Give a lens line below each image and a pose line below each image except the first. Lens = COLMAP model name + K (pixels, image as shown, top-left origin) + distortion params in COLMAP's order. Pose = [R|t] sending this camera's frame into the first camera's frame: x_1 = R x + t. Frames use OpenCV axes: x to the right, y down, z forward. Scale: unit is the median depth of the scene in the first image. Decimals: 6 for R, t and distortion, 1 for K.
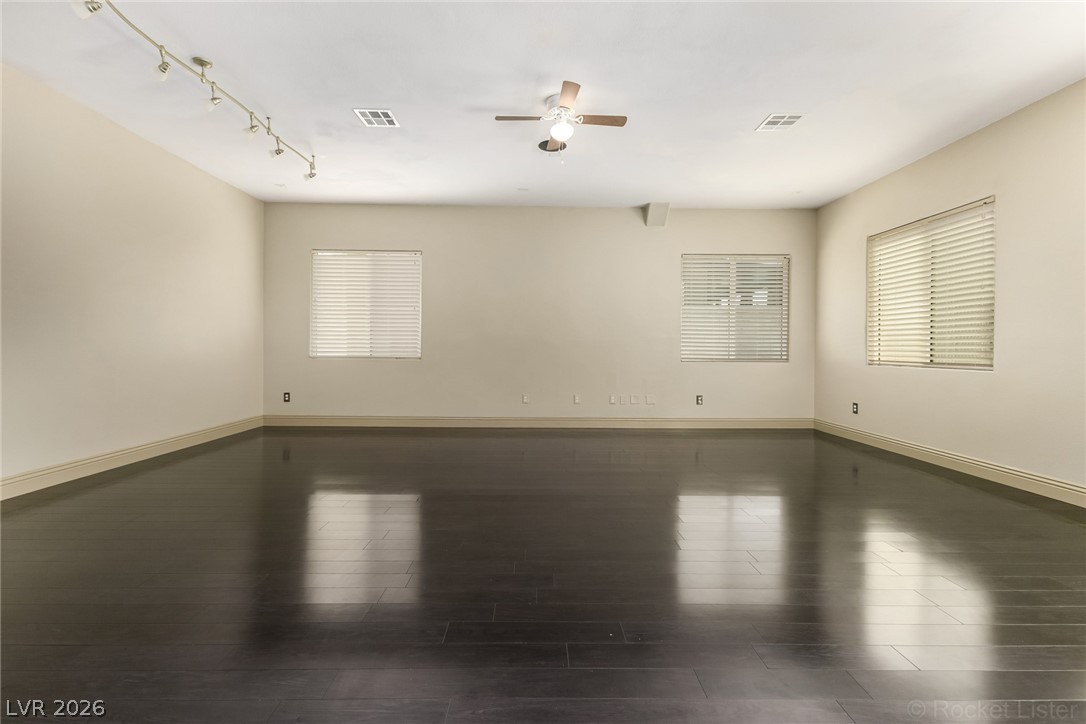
lens RADIAL K [[479.9, 0, 542.1], [0, 479.9, 351.3], [0, 0, 1]] dist [0.008179, -0.001338]
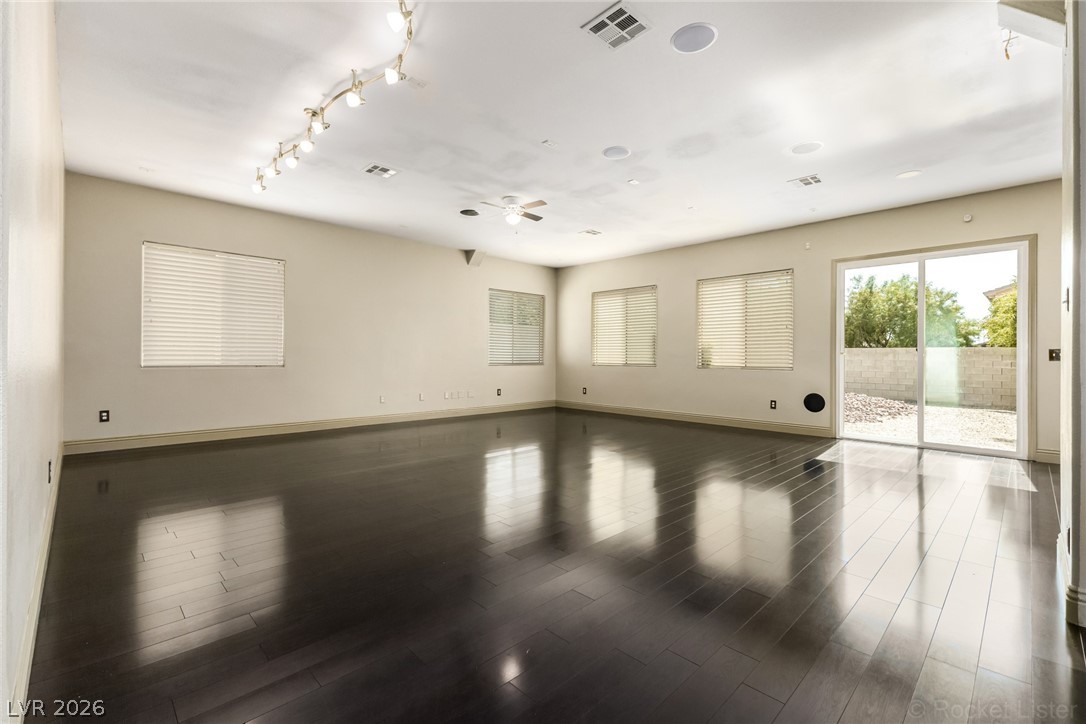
lens RADIAL K [[479.9, 0, 539.0], [0, 479.9, 359.0], [0, 0, 1]] dist [0.008179, -0.001338]
pose [[0.721590, -0.005291, 0.692300, -0.581000], [-0.002348, 0.999946, 0.010089, -0.012315], [-0.692317, -0.008906, 0.721539, -0.109448]]
